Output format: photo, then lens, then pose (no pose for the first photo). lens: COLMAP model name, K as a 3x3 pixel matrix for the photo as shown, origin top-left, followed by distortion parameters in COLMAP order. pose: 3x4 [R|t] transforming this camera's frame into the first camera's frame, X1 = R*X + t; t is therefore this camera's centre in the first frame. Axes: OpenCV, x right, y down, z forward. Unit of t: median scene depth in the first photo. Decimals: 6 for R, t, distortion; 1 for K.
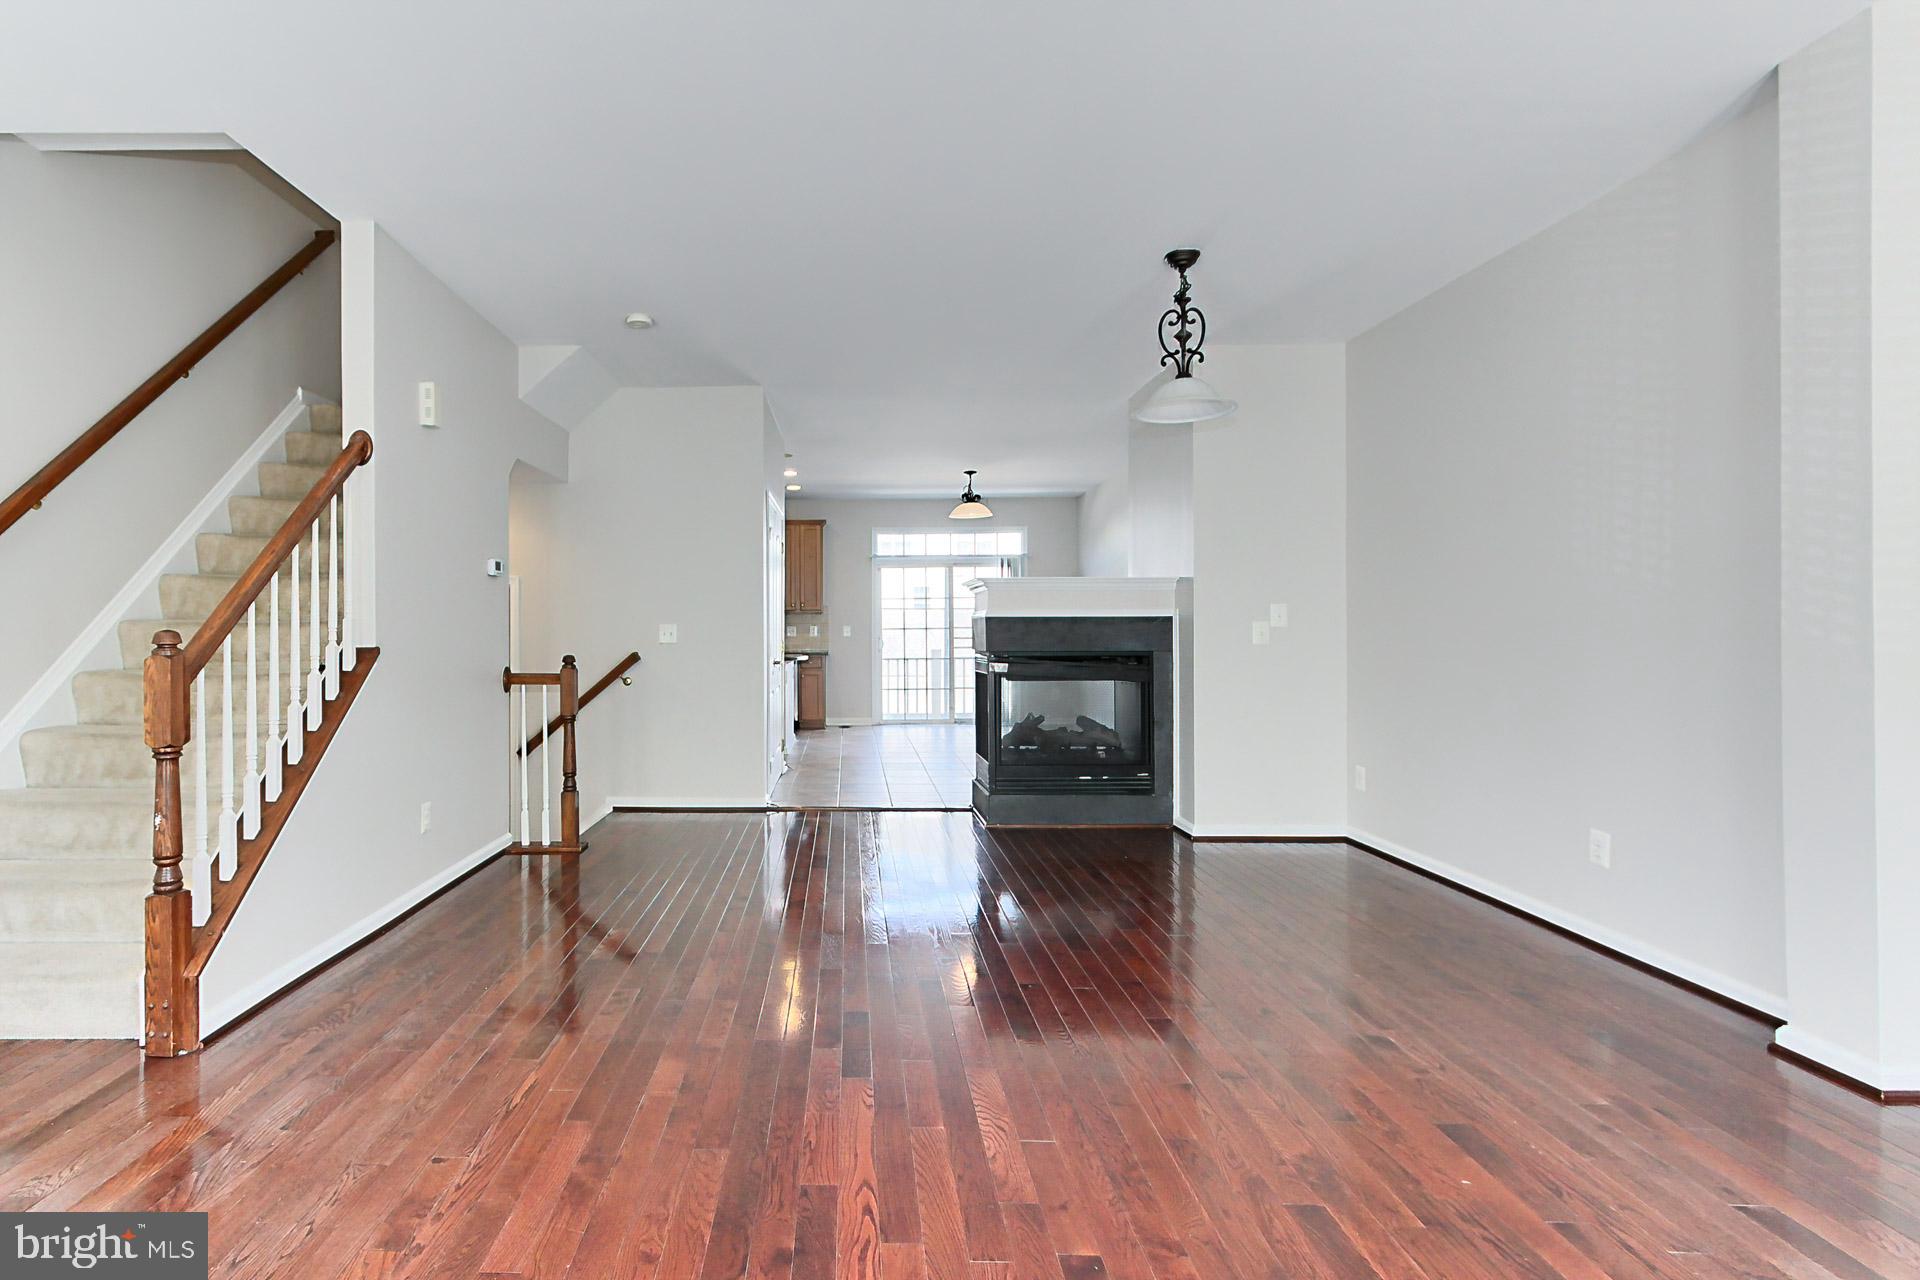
lens RADIAL K [[951.2, 0, 821.5], [0, 951.2, 627.7], [0, 0, 1]] dist [0.000106, 0.000793]
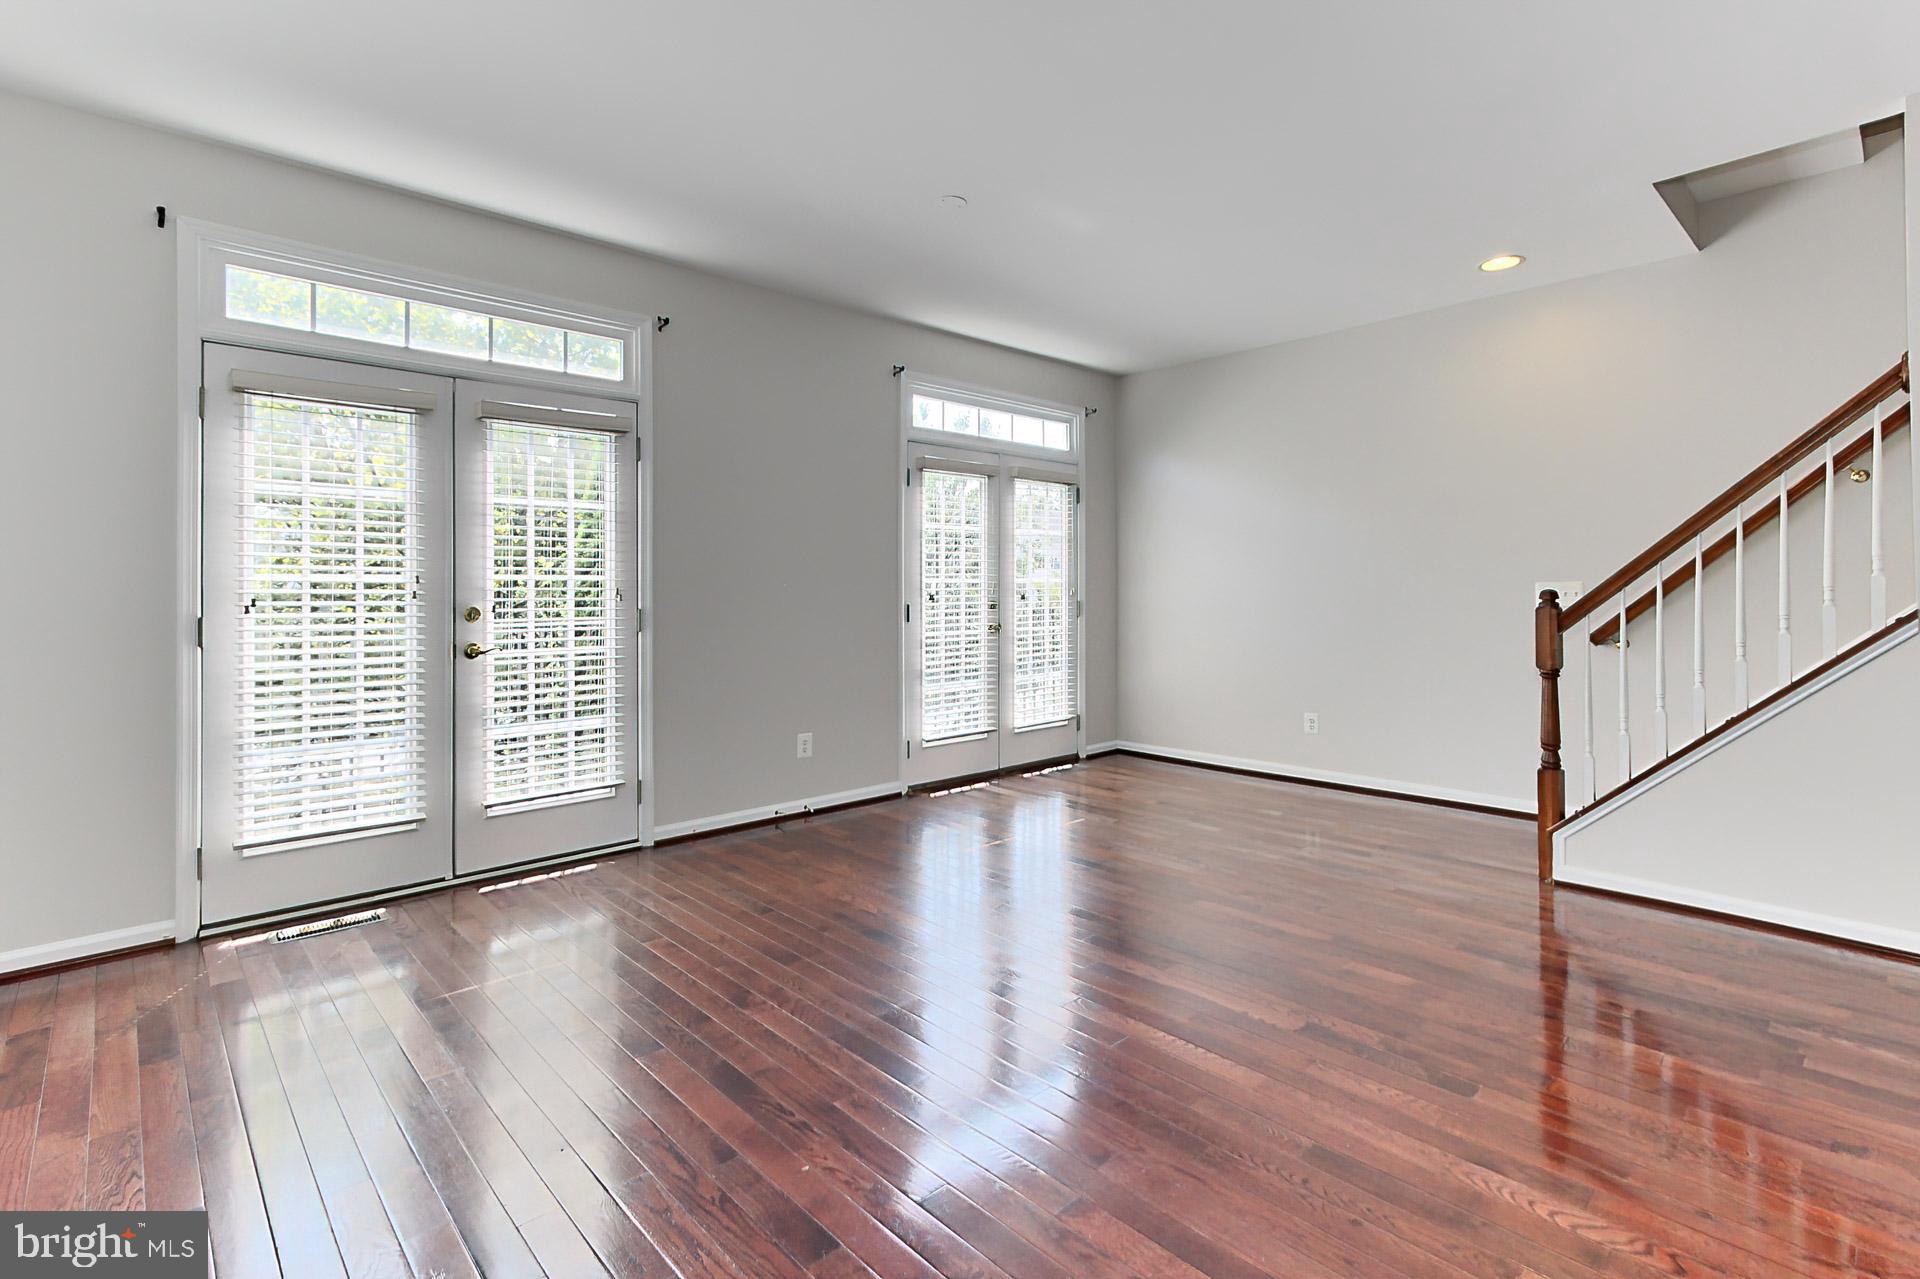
lens RADIAL K [[908.4, 0, 979.5], [0, 908.4, 585.8], [0, 0, 1]] dist [0.017550, -0.000082]
pose [[-0.704371, 0.003279, -0.709824, 0.467173], [0.007436, 0.999969, -0.002760, -0.003293], [0.709793, -0.007222, -0.704373, 0.688808]]
